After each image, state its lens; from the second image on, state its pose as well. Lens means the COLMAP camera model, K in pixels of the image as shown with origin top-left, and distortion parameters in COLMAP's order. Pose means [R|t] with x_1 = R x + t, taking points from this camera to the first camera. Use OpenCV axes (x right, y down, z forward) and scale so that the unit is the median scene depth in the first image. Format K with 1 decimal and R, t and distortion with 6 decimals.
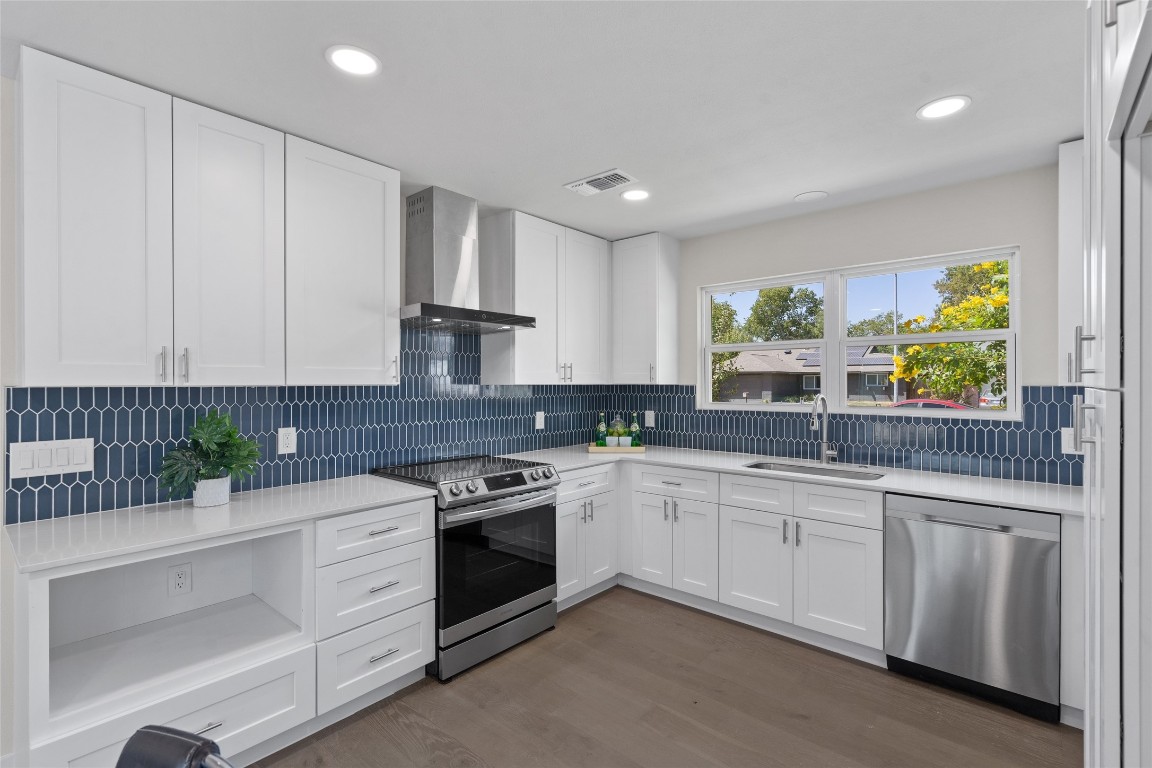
lens RADIAL K [[532.0, 0, 576.3], [0, 532.0, 385.5], [0, 0, 1]] dist [-0.002380, 0.001902]
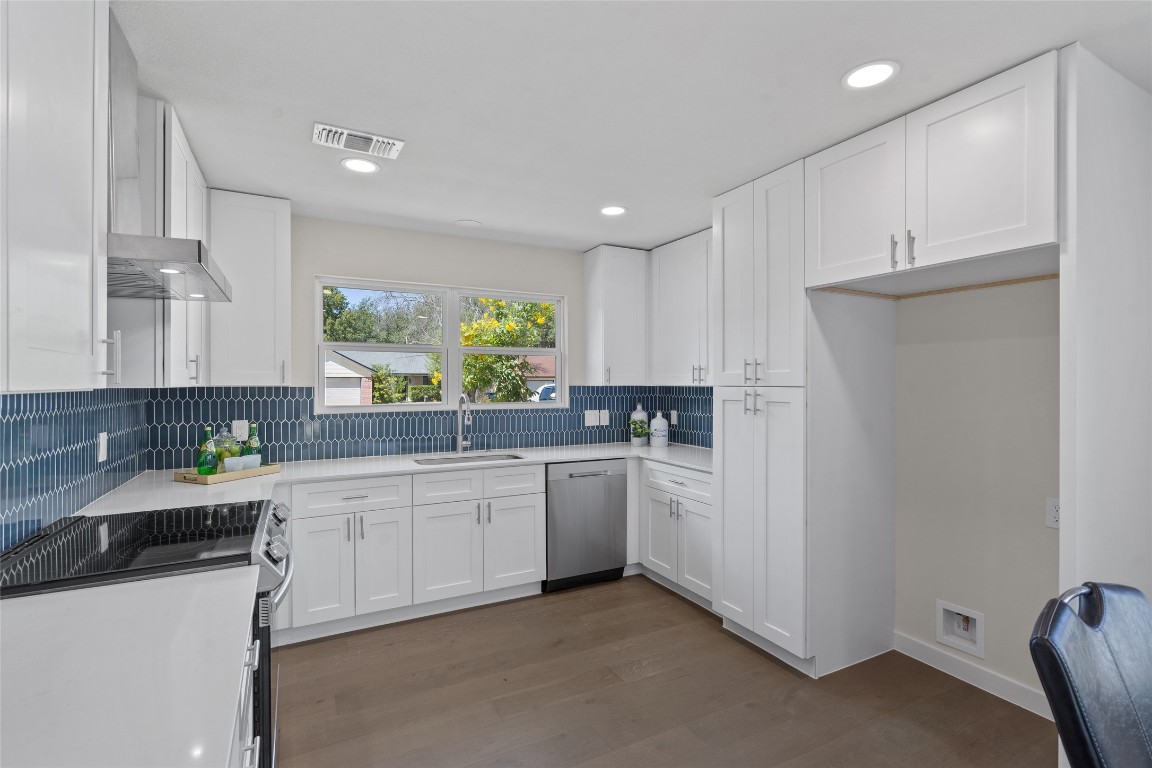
lens RADIAL K [[532.0, 0, 578.8], [0, 532.0, 385.2], [0, 0, 1]] dist [-0.002380, 0.001902]
pose [[0.348791, -0.003283, 0.937195, -0.596205], [0.005177, 0.999985, 0.001577, -0.003454], [-0.937186, 0.004302, 0.348802, 0.388924]]
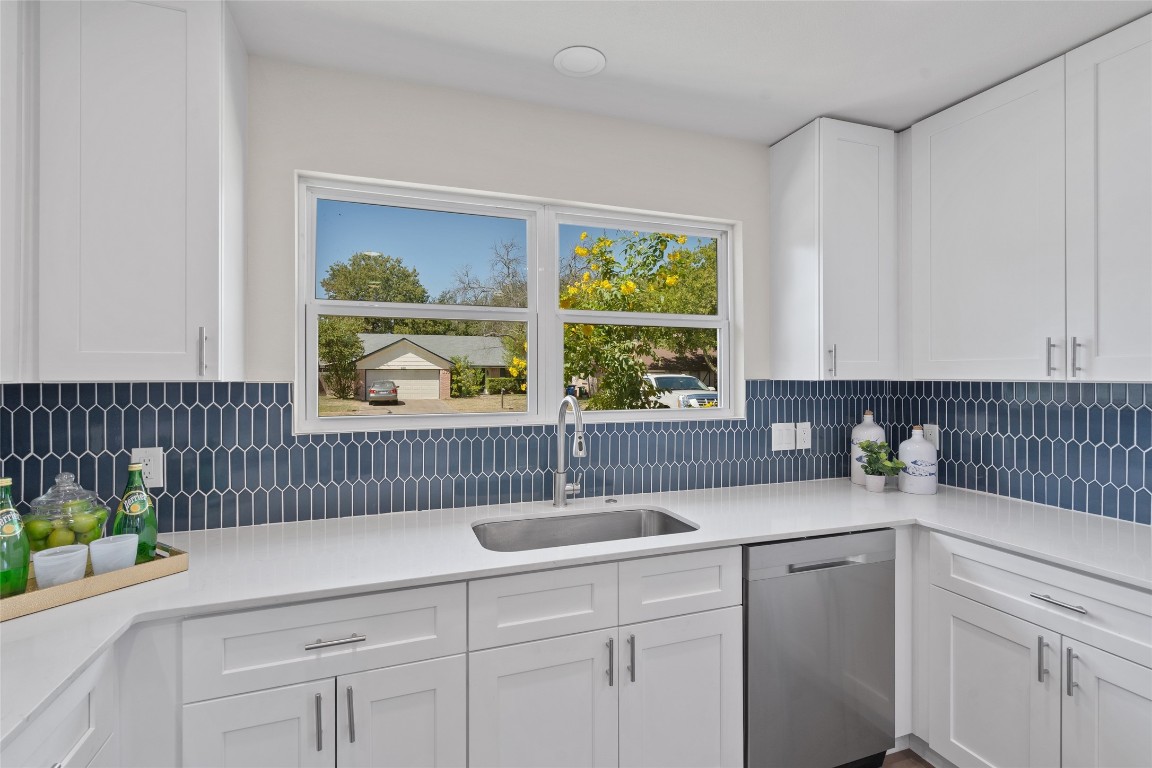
lens RADIAL K [[532.0, 0, 577.4], [0, 532.0, 373.9], [0, 0, 1]] dist [-0.002380, 0.001902]
pose [[0.477501, 0.002549, 0.878627, -0.082839], [0.004912, 0.999972, -0.005570, -0.005802], [-0.878617, 0.006975, 0.477475, 0.762049]]
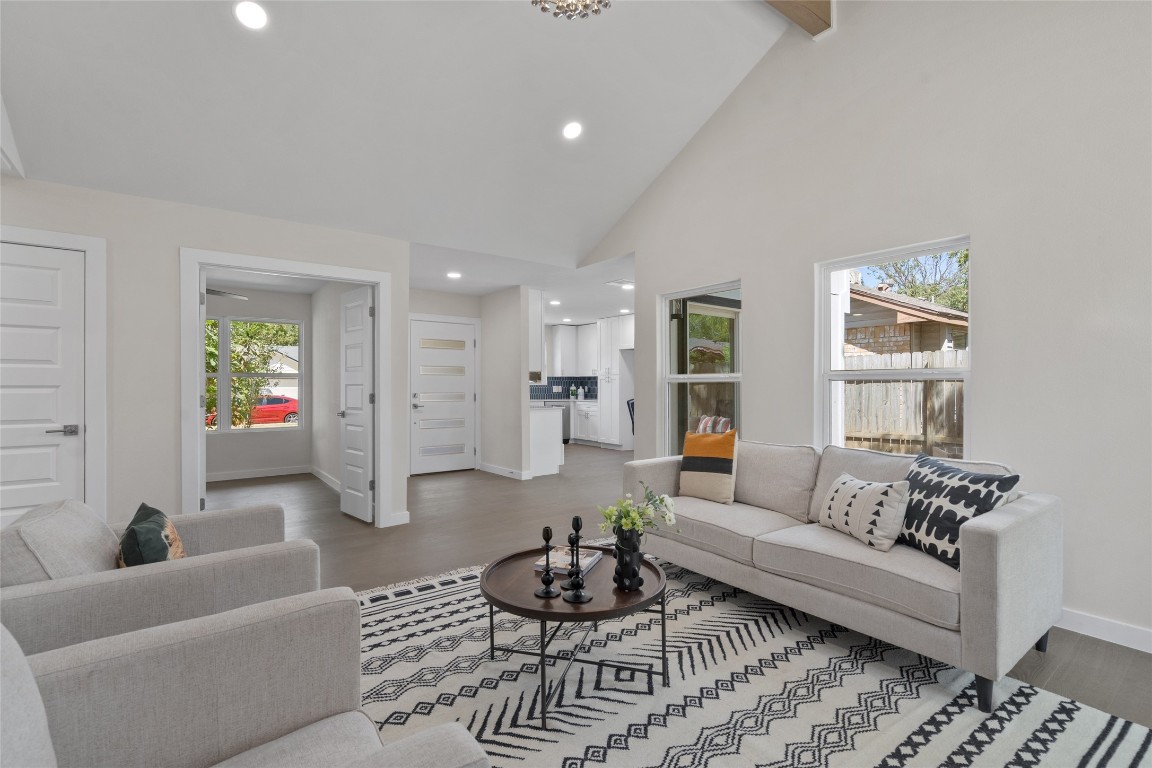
lens RADIAL K [[532.0, 0, 573.8], [0, 532.0, 378.1], [0, 0, 1]] dist [-0.002380, 0.001902]
pose [[0.231261, -0.003044, 0.972887, -2.990748], [0.007772, 0.999969, 0.001282, 0.007947], [-0.972861, 0.007265, 0.231277, -0.169566]]
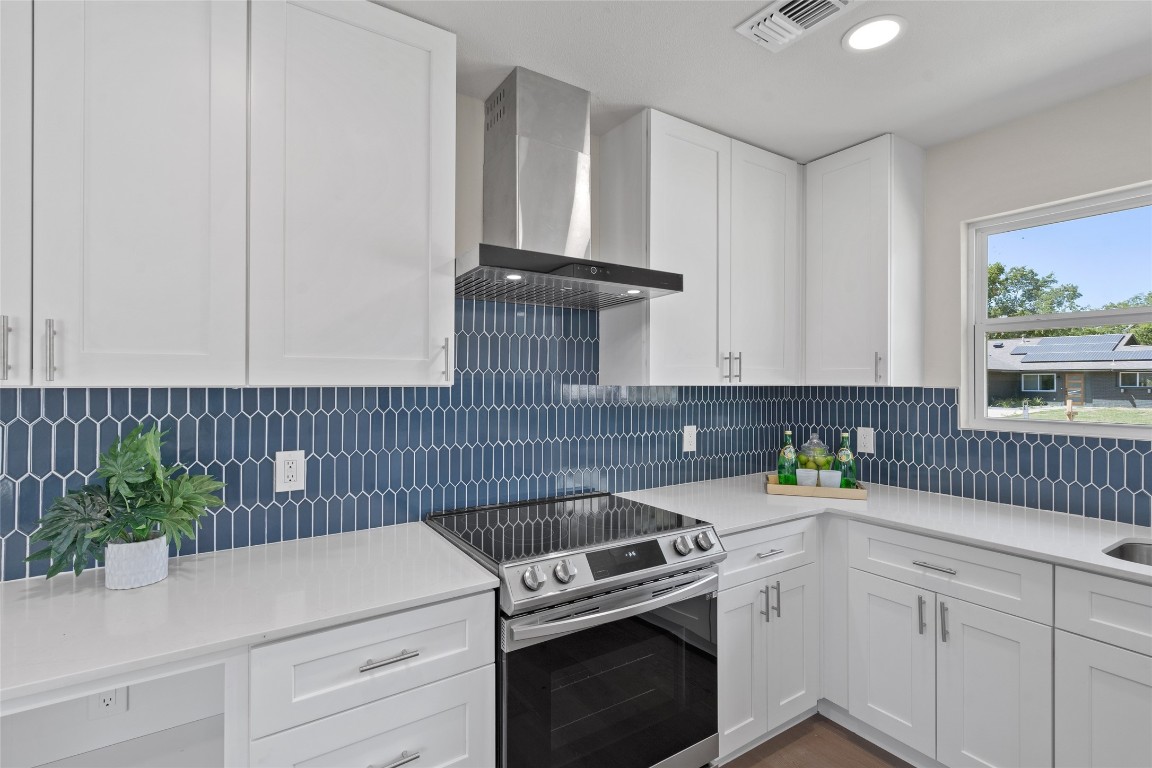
lens RADIAL K [[532.0, 0, 574.0], [0, 532.0, 378.7], [0, 0, 1]] dist [-0.002380, 0.001902]
pose [[0.961207, 0.002639, -0.275814, -0.031189], [-0.005599, 0.999935, -0.009944, -0.003714], [0.275770, 0.011102, 0.961160, 0.423290]]
